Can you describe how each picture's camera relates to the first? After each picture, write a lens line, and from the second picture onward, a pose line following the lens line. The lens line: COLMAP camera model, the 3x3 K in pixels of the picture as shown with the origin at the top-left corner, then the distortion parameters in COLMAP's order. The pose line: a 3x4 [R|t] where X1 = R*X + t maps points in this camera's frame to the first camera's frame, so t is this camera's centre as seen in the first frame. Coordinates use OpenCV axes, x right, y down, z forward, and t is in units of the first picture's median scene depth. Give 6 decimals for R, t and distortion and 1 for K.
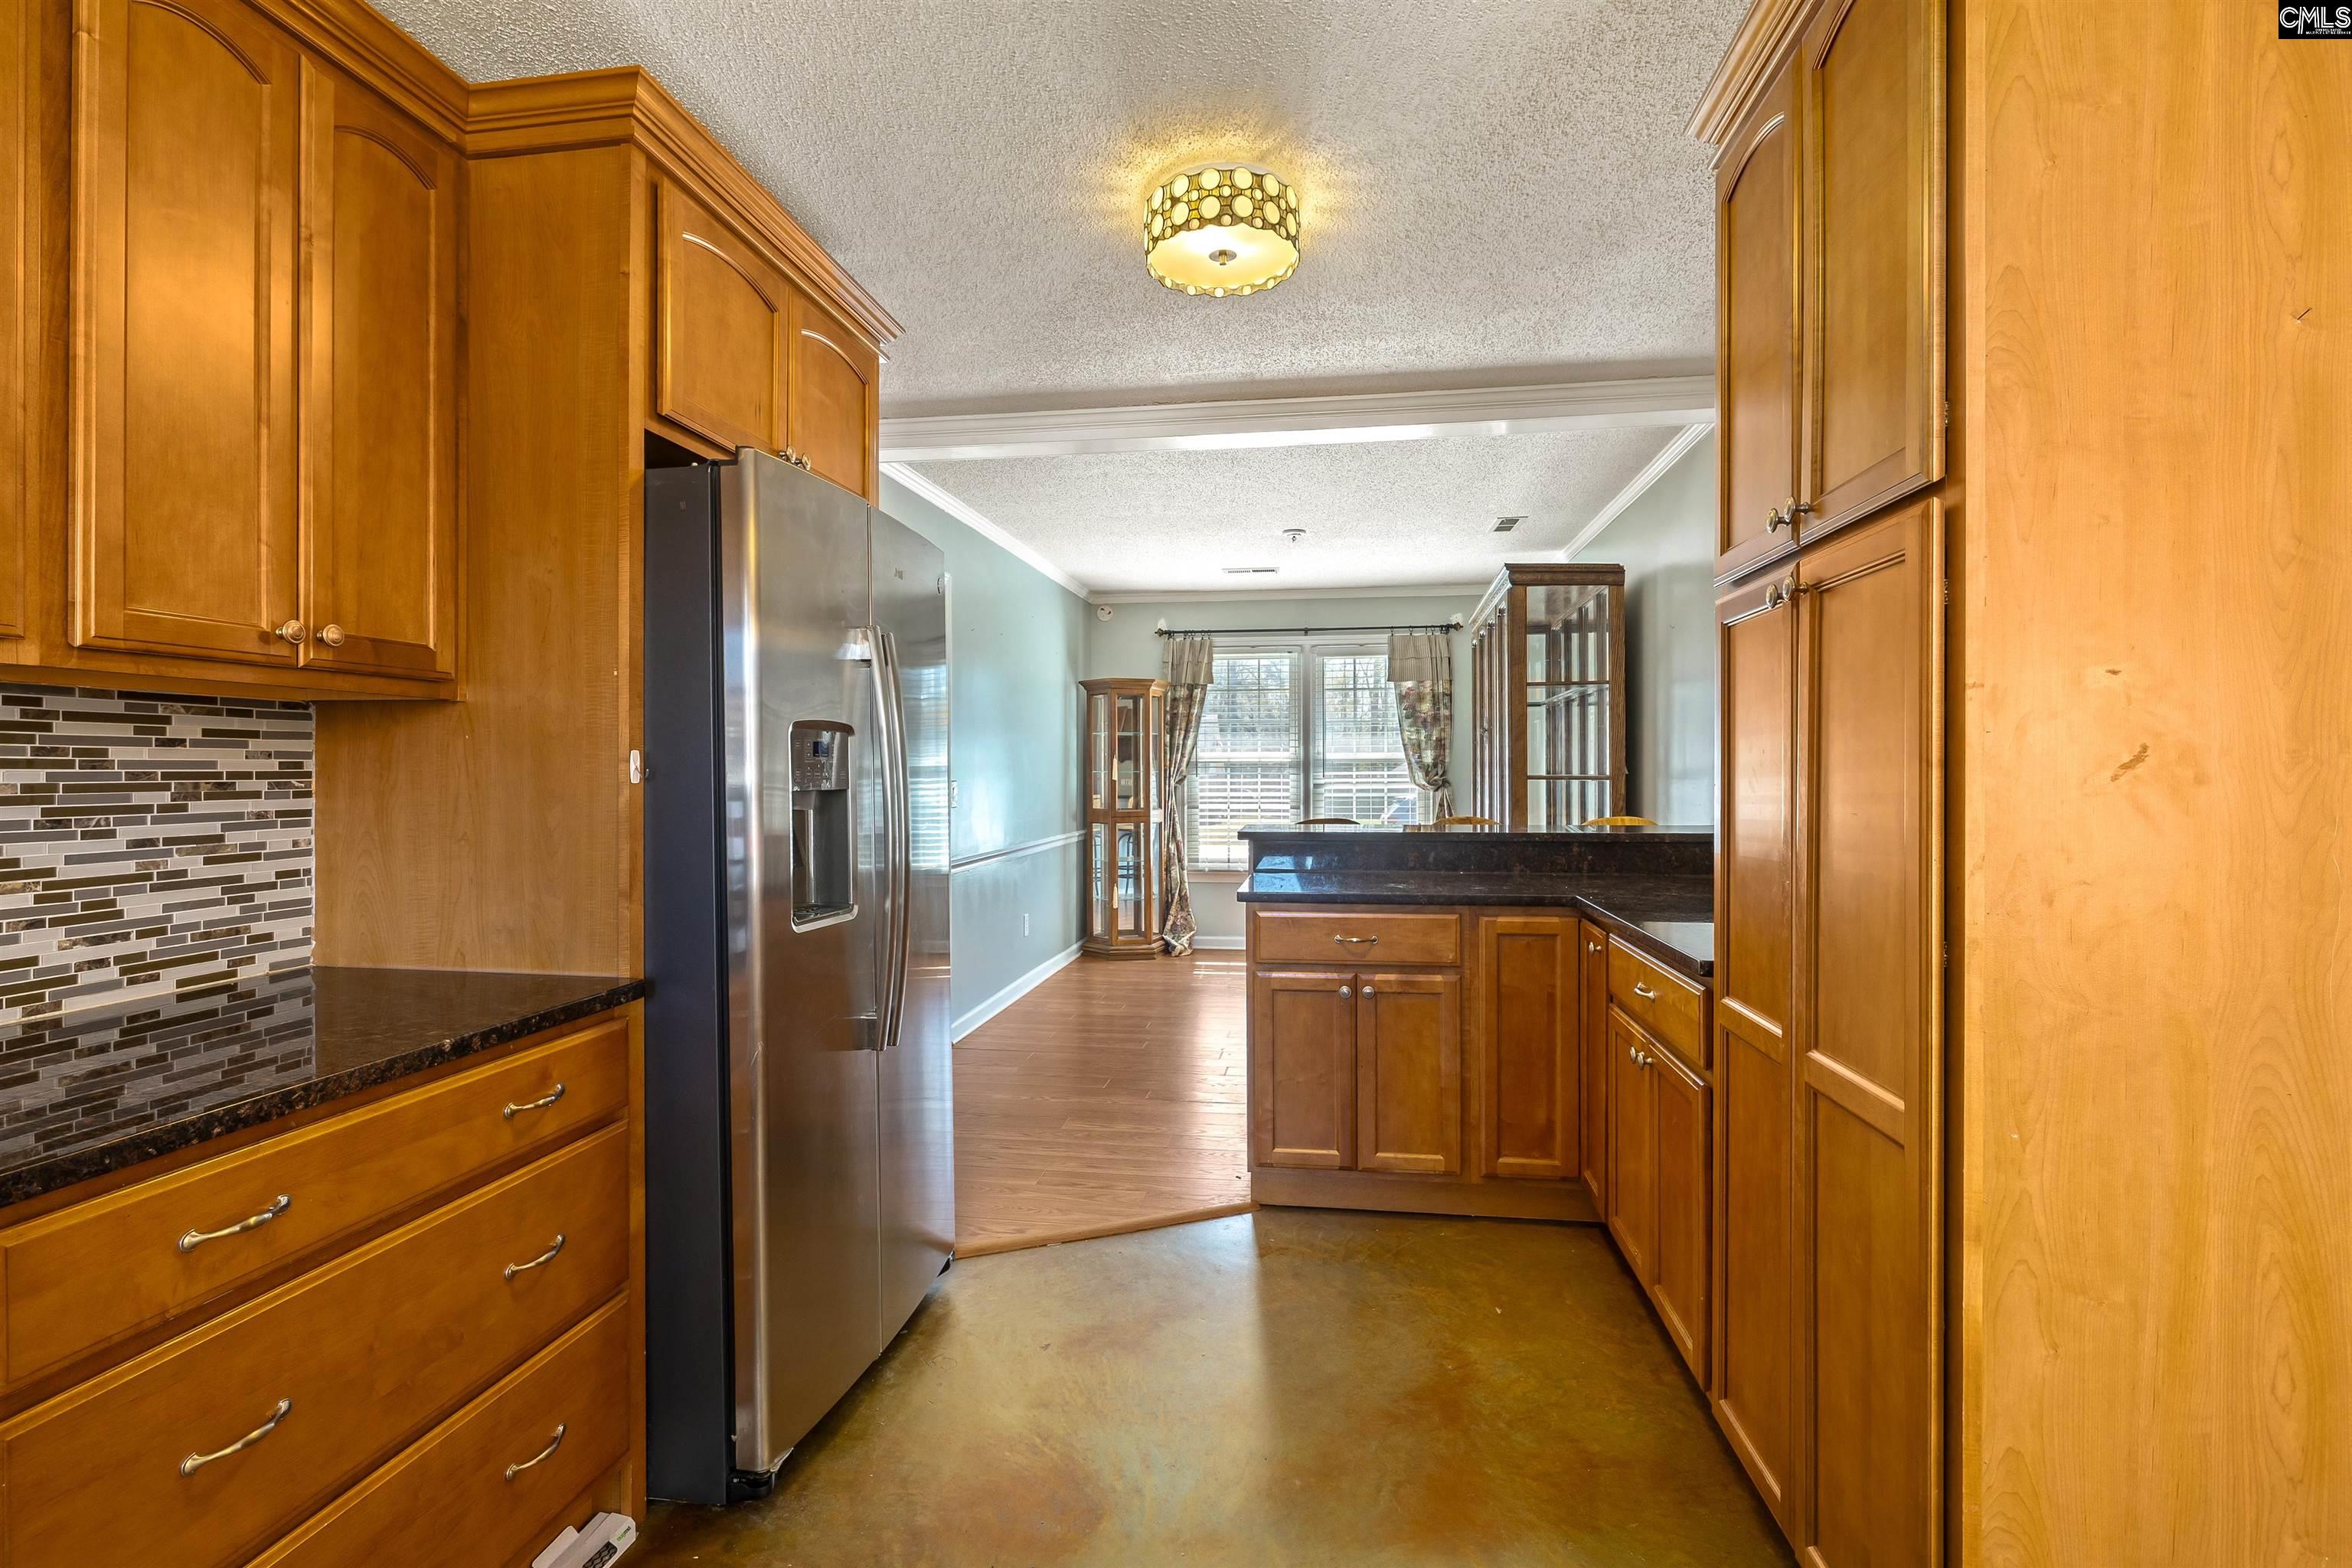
lens RADIAL K [[1116.1, 0, 1184.3], [0, 1116.1, 765.8], [0, 0, 1]] dist [-0.008226, 0.000483]
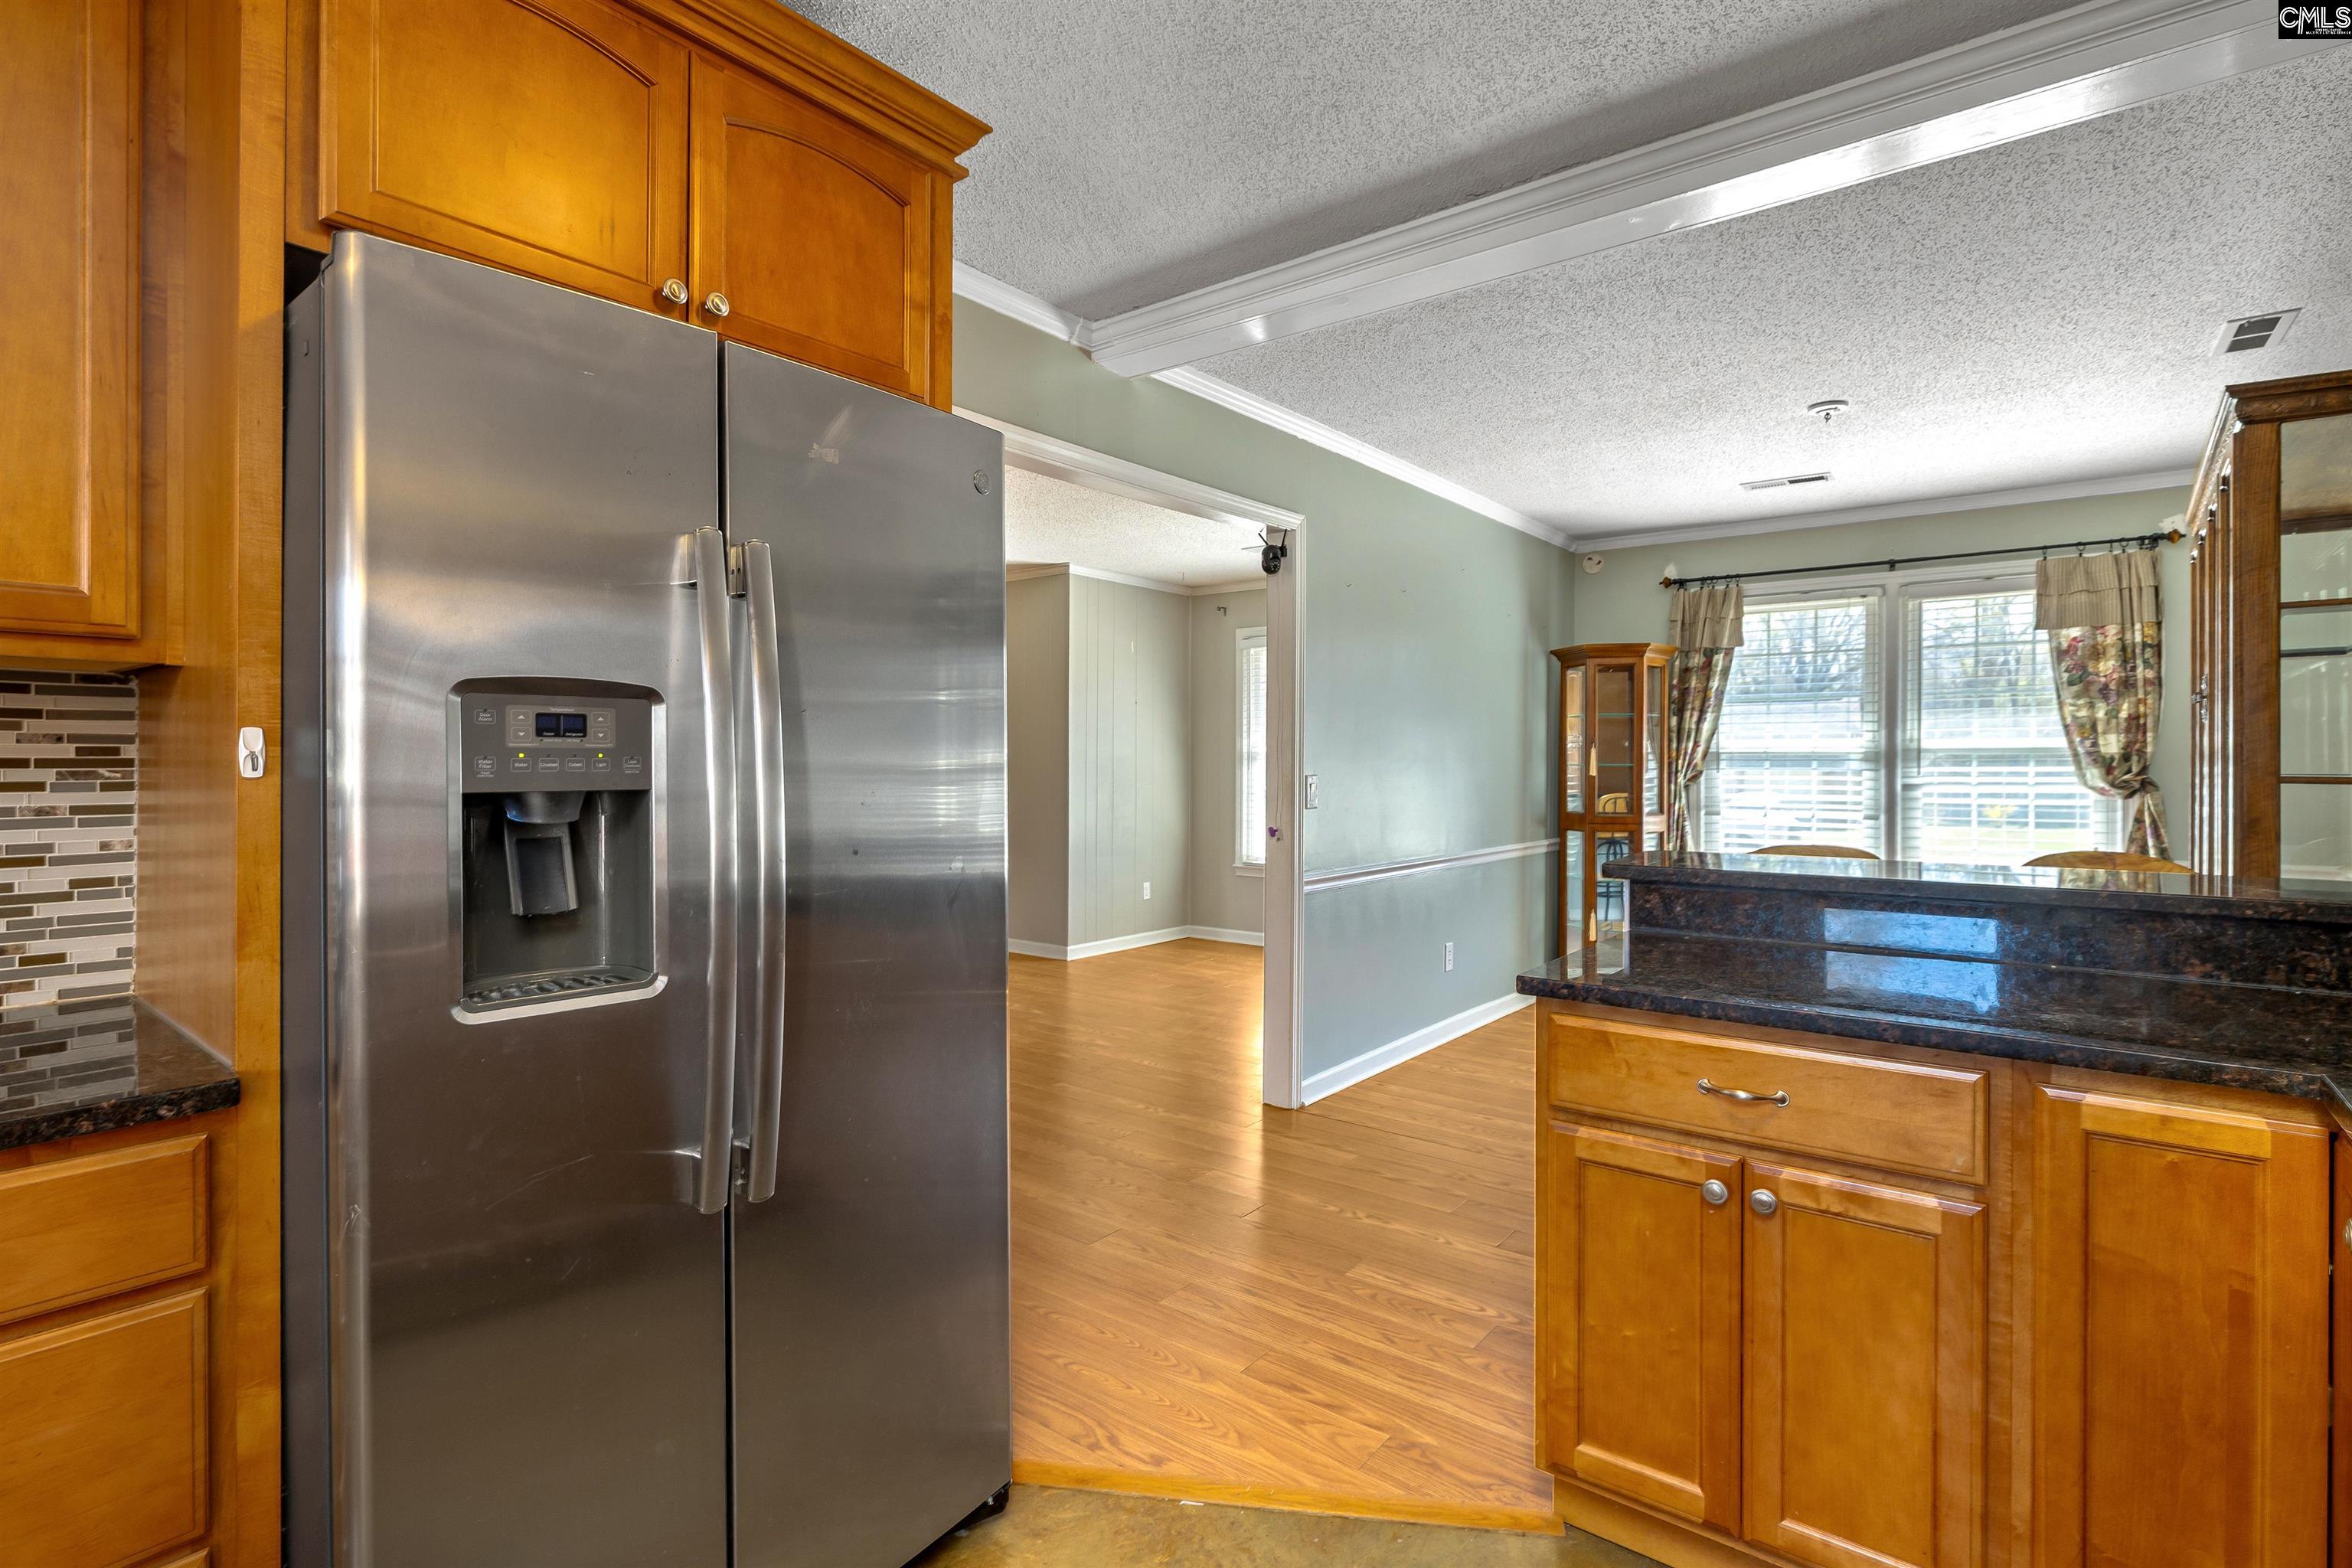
lens RADIAL K [[1116.1, 0, 1184.3], [0, 1116.1, 765.8], [0, 0, 1]] dist [-0.008226, 0.000483]
pose [[0.862885, 0.005676, -0.505368, 0.188706], [-0.002228, 0.999970, 0.007426, 0.001500], [0.505395, -0.005282, 0.862872, 0.423807]]
